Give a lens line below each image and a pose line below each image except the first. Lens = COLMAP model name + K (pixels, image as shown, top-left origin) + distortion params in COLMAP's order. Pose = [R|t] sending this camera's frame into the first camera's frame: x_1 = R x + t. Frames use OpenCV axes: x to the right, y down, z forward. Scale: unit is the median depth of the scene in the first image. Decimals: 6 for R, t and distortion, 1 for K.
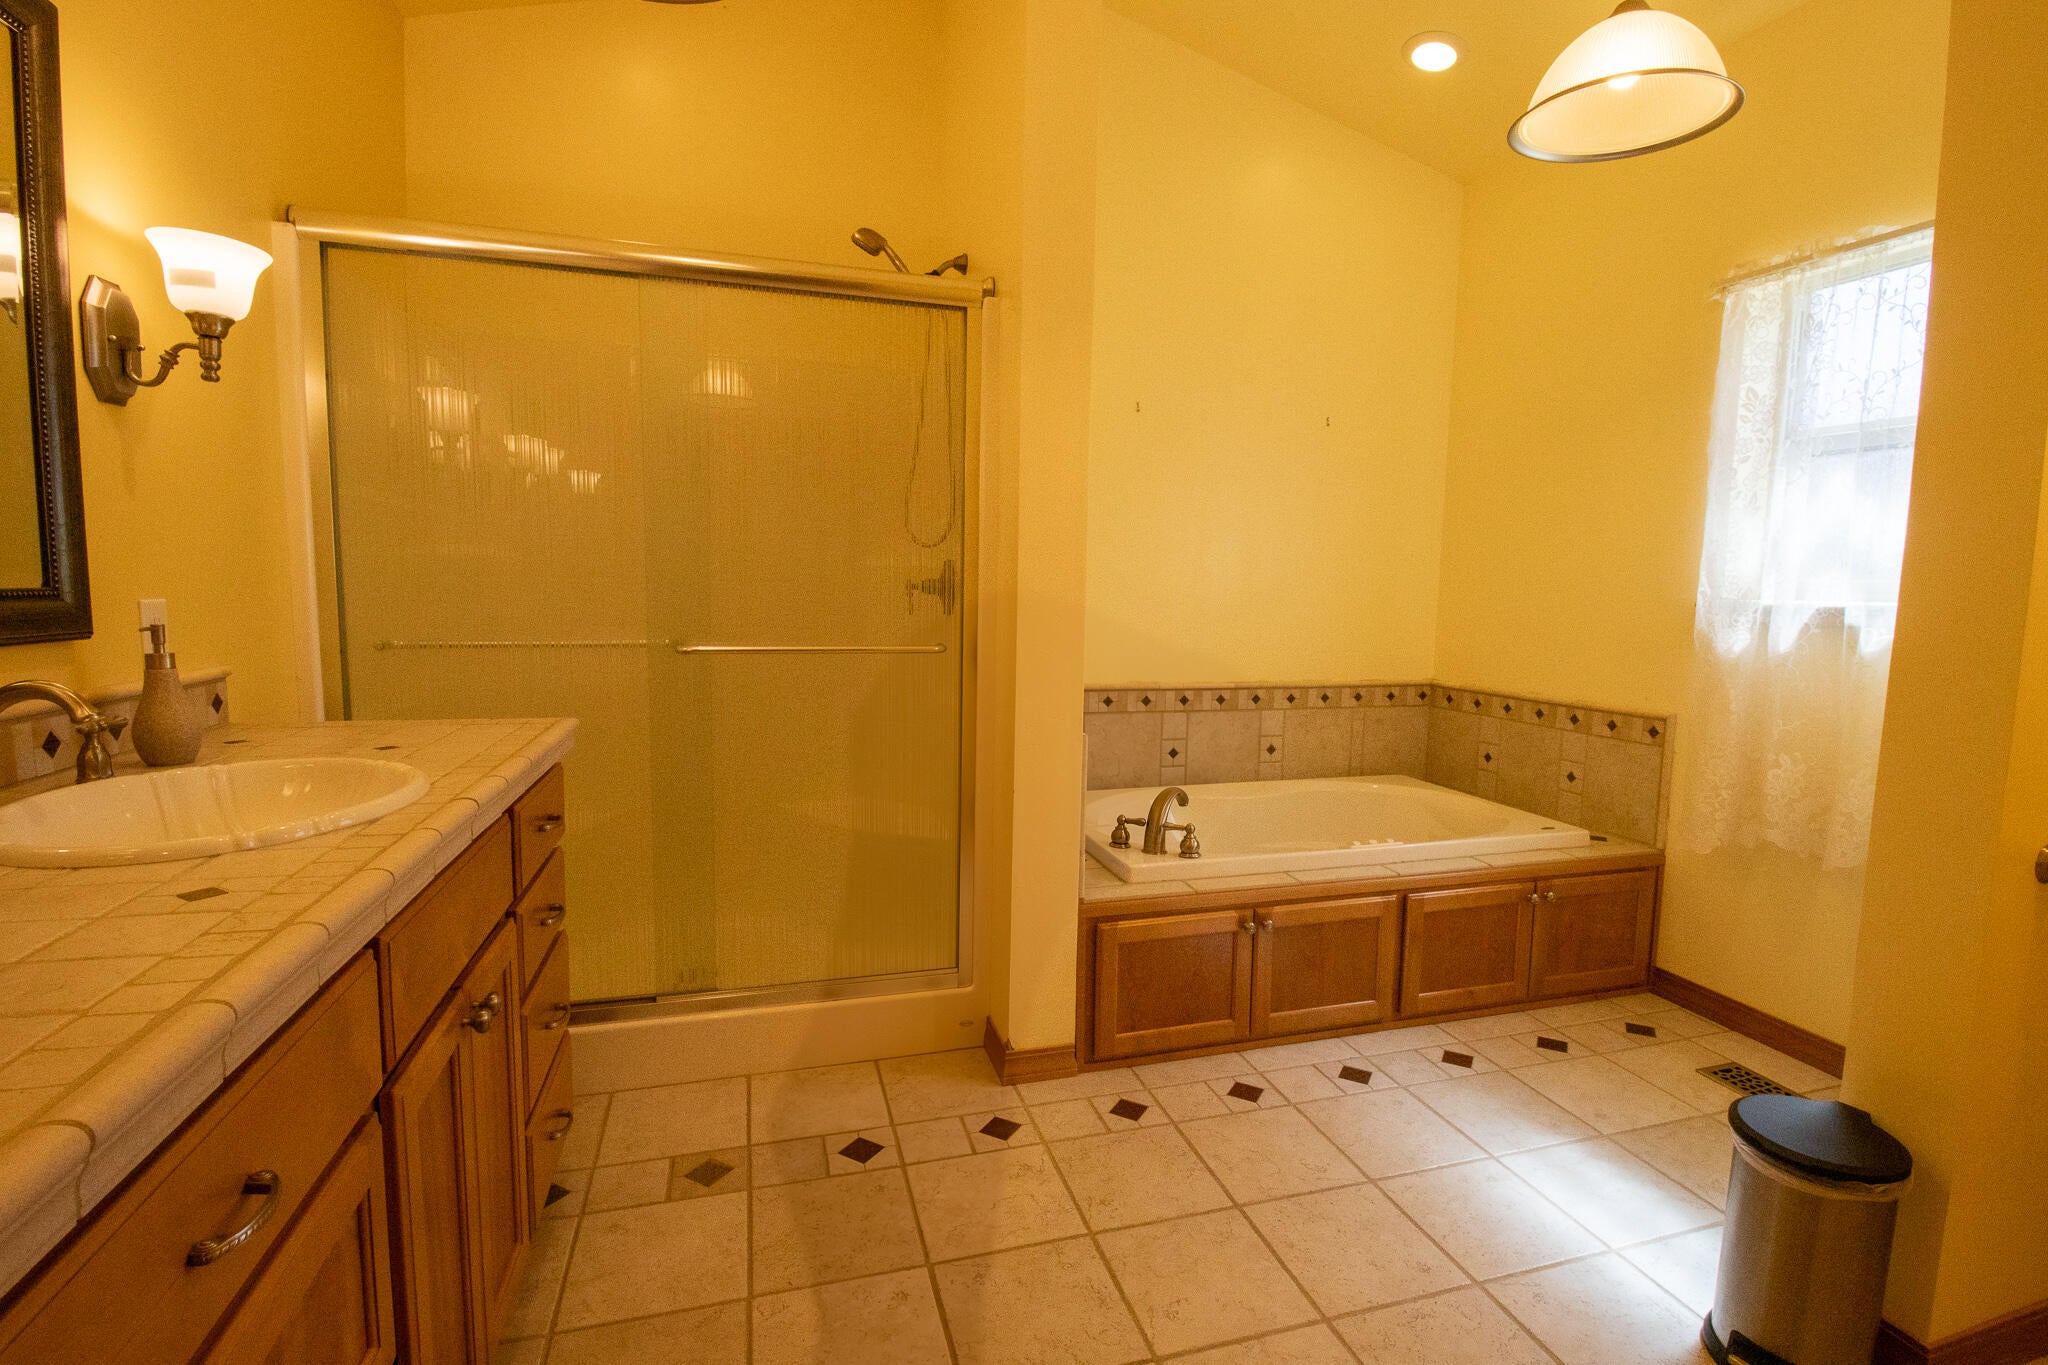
lens RADIAL K [[967.1, 0, 1030.5], [0, 967.1, 690.1], [0, 0, 1]] dist [-0.021306, -0.000861]
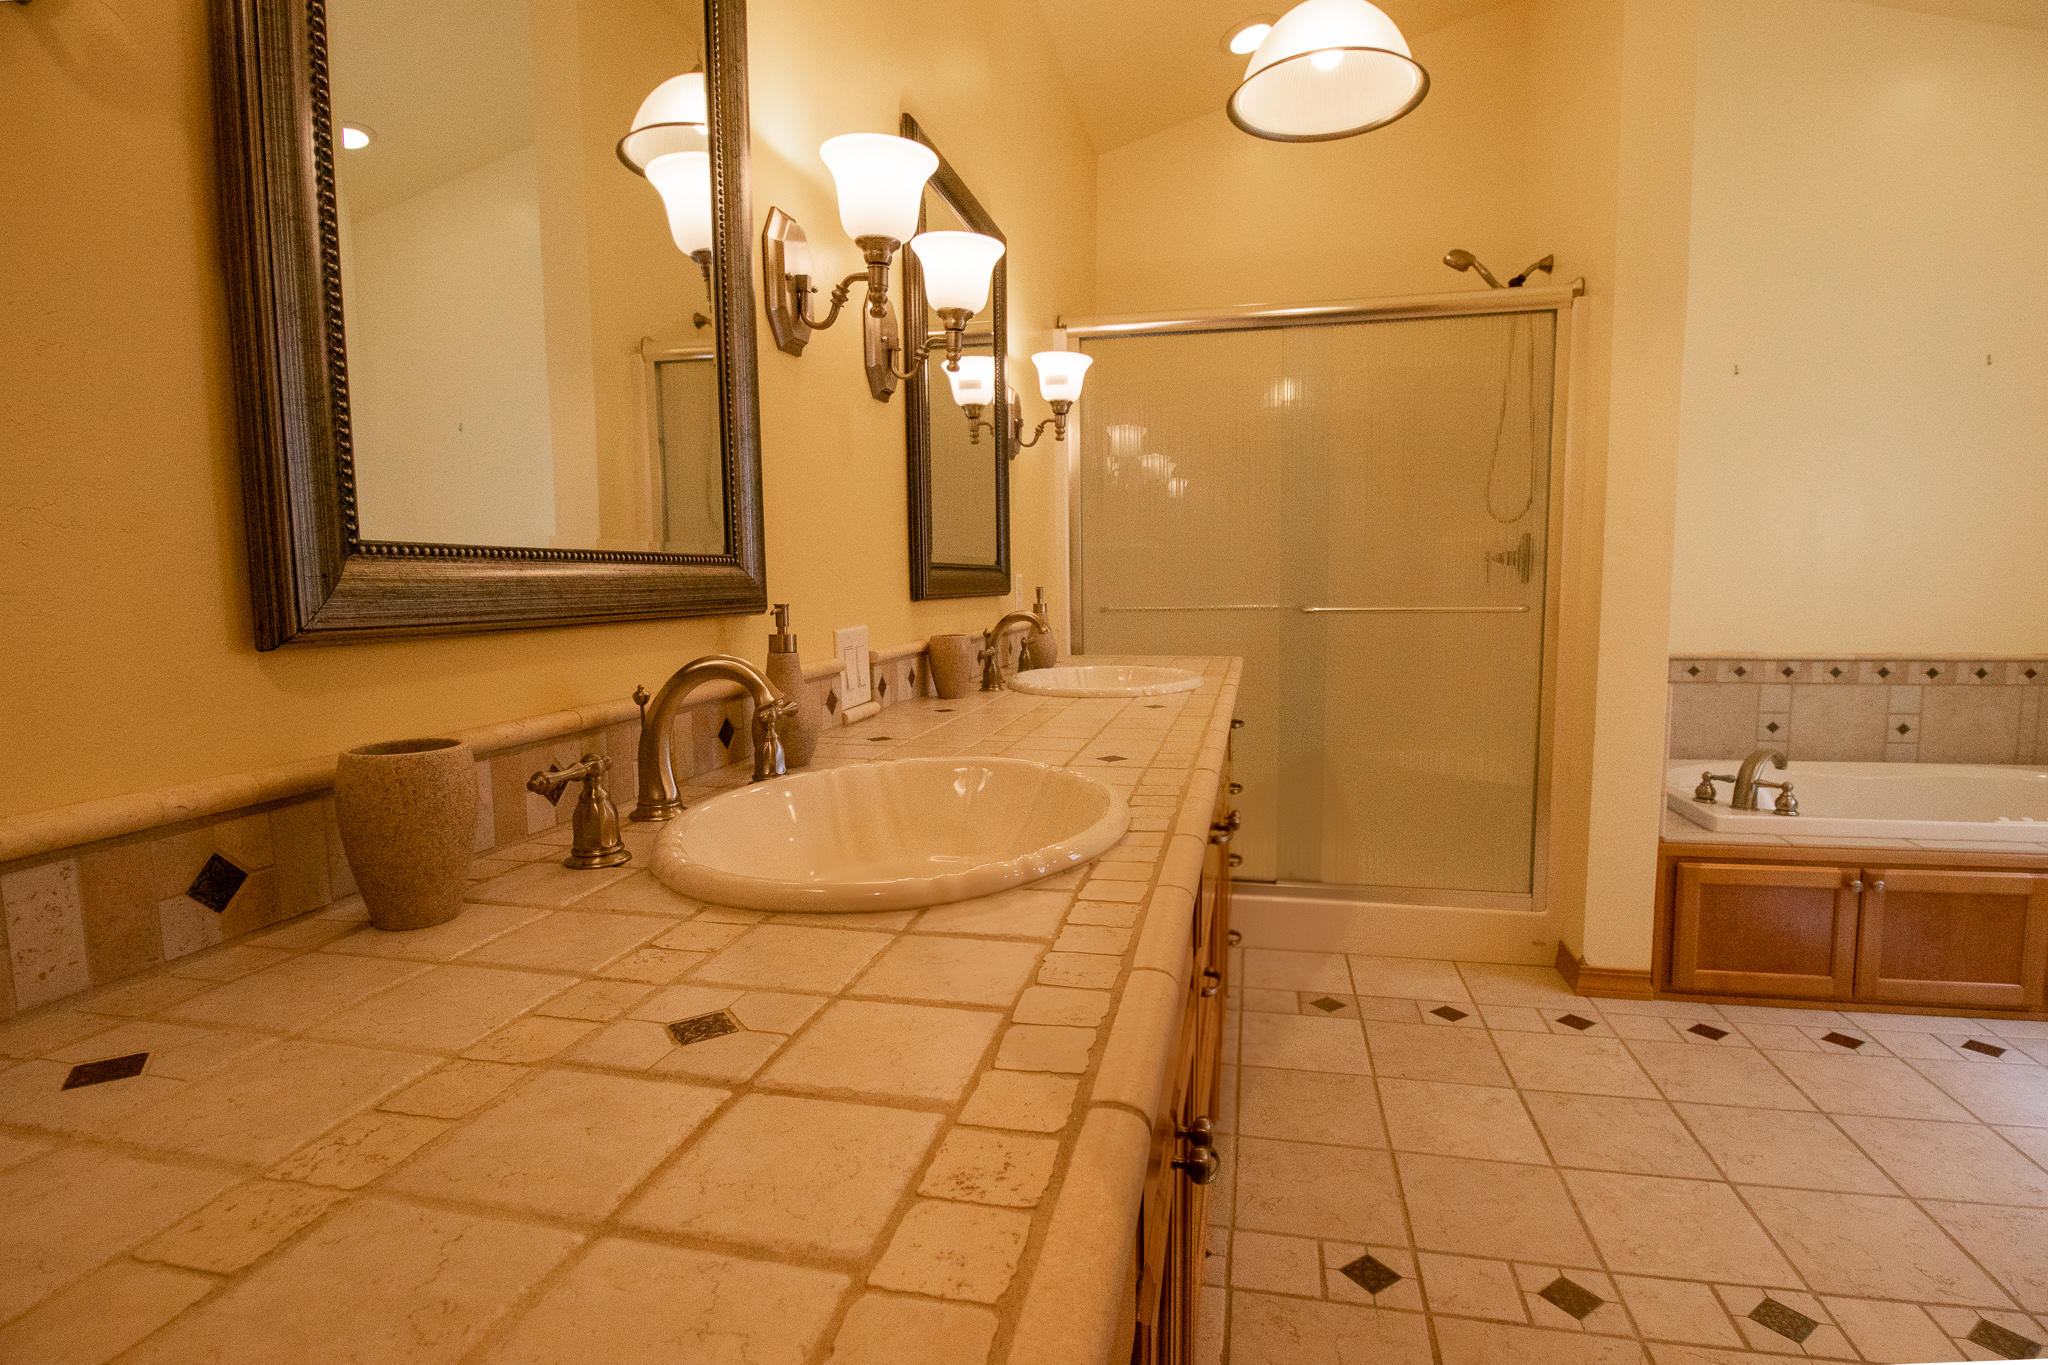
lens RADIAL K [[1004.7, 0, 1024.4], [0, 1004.7, 670.0], [0, 0, 1]] dist [-0.020114, -0.000926]
pose [[0.873248, 0.024015, -0.486684, -0.032497], [-0.028081, 0.999605, -0.001060, 0.045574], [0.486466, 0.014592, 0.873578, -0.322734]]
